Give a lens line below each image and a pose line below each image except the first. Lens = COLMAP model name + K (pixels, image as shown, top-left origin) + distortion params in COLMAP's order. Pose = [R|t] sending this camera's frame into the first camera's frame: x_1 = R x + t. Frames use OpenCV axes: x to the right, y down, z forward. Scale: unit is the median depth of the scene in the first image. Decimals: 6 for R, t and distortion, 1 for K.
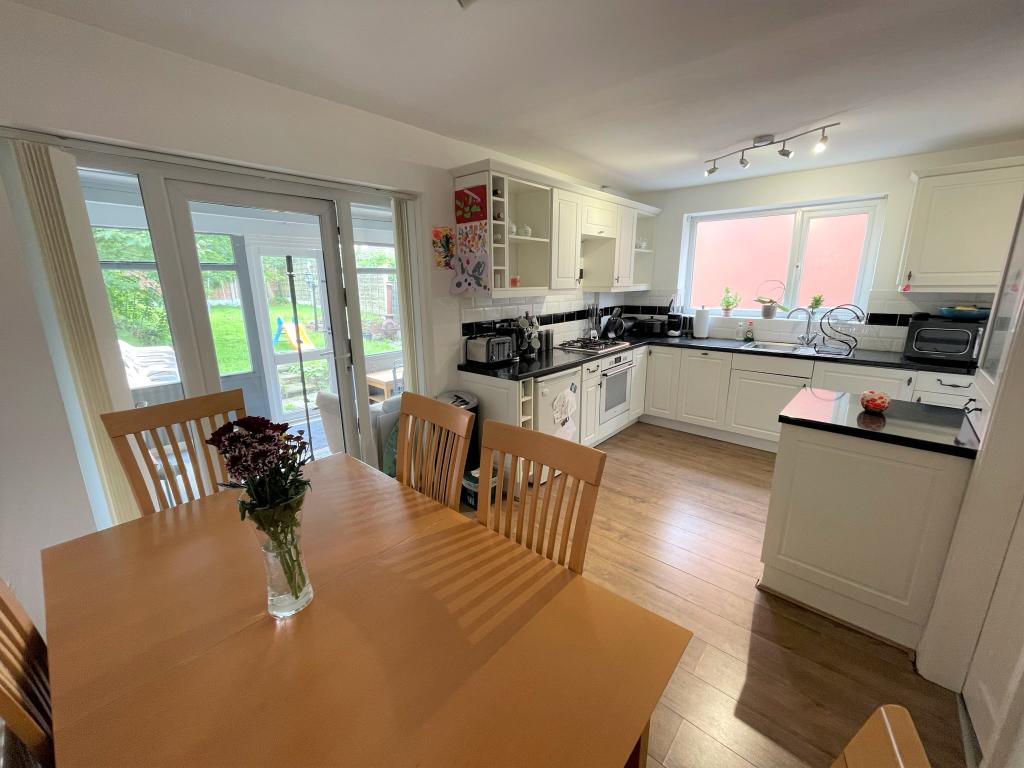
lens RADIAL K [[412.8, 0, 514.6], [0, 412.8, 381.4], [0, 0, 1]] dist [-0.002214, 0.000132]
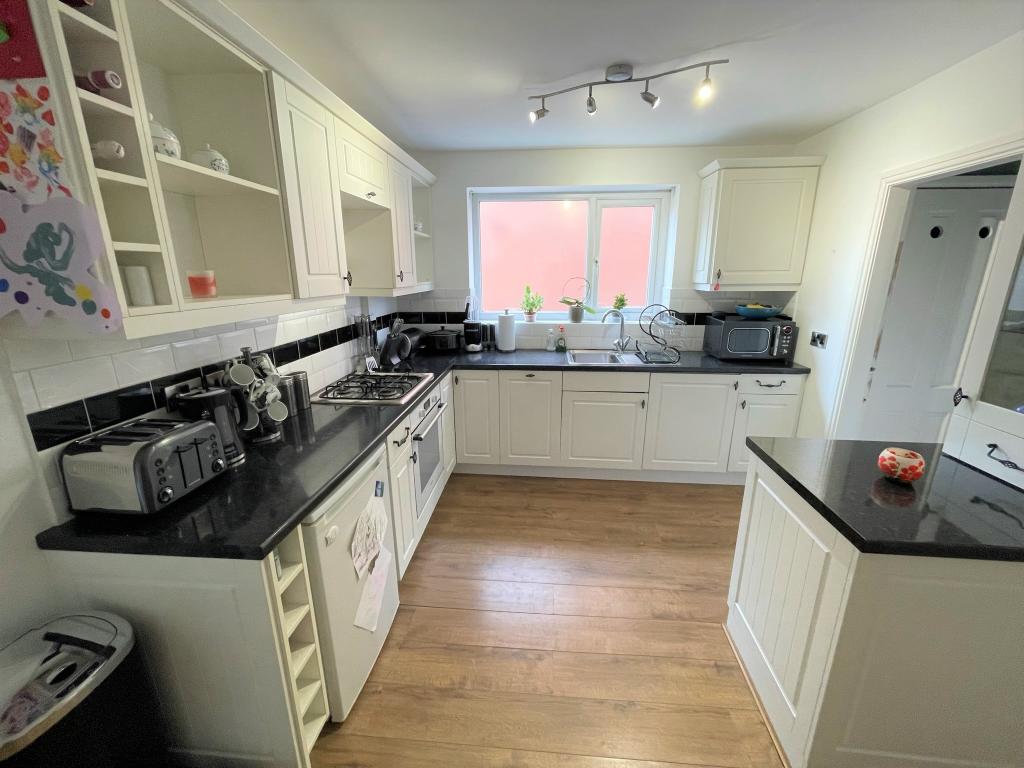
lens RADIAL K [[412.8, 0, 514.6], [0, 412.8, 381.4], [0, 0, 1]] dist [-0.002214, 0.000132]
pose [[0.801949, -0.146687, 0.579103, -0.000861], [0.136976, 0.988709, 0.060754, -0.118186], [-0.581477, 0.030602, 0.812987, 0.448640]]
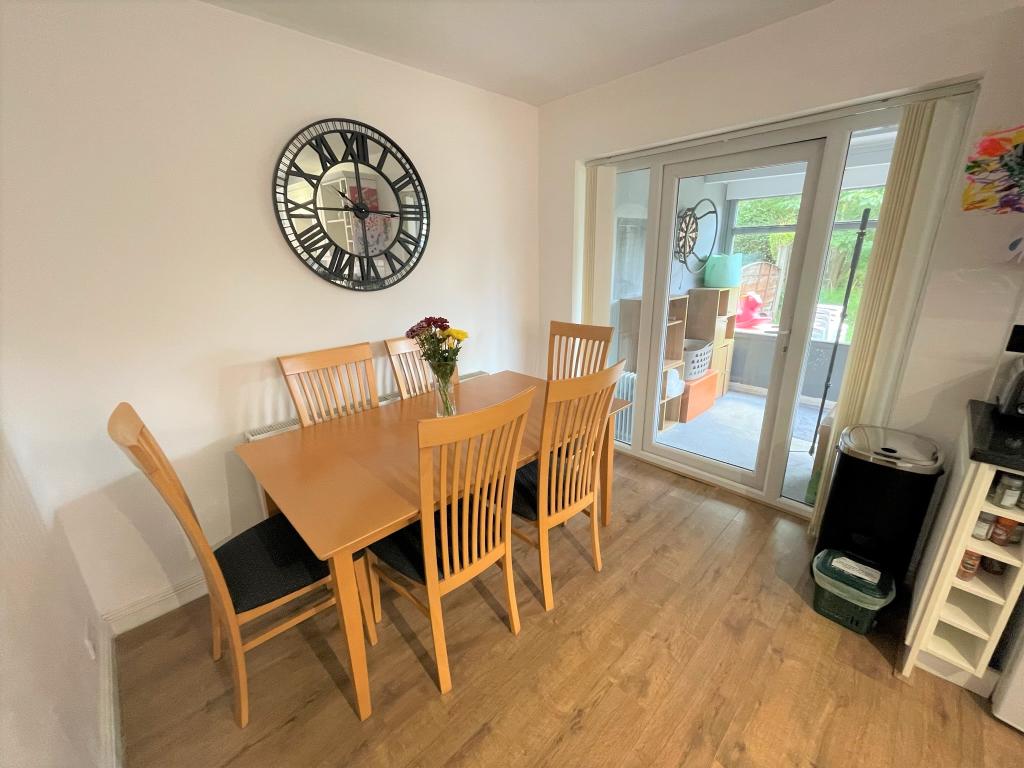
lens RADIAL K [[412.8, 0, 514.6], [0, 412.8, 381.4], [0, 0, 1]] dist [-0.002214, 0.000132]
pose [[-0.078595, 0.304639, -0.949220, 0.361138], [-0.218130, 0.923837, 0.314554, -0.089934], [0.972750, 0.231776, -0.006158, 0.385294]]
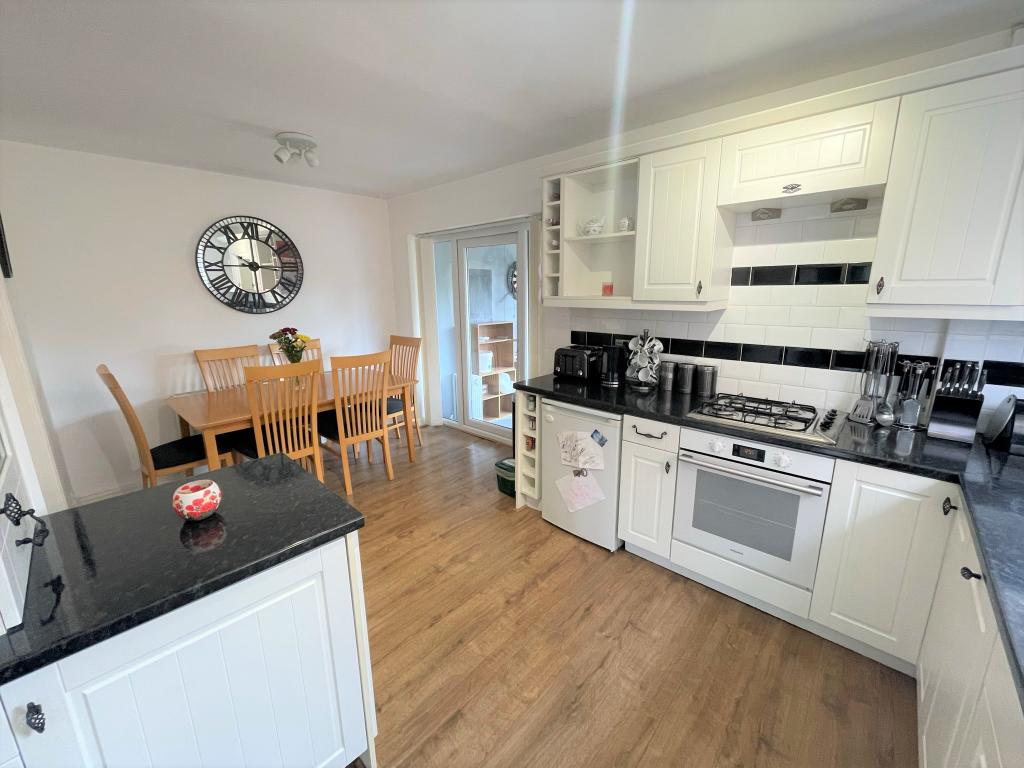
lens RADIAL K [[412.8, 0, 514.6], [0, 412.8, 381.4], [0, 0, 1]] dist [-0.002214, 0.000132]
pose [[-0.019381, 0.228629, -0.973321, 0.770904], [-0.231588, 0.946001, 0.226823, -0.193479], [0.972621, 0.229805, 0.034613, 0.761141]]
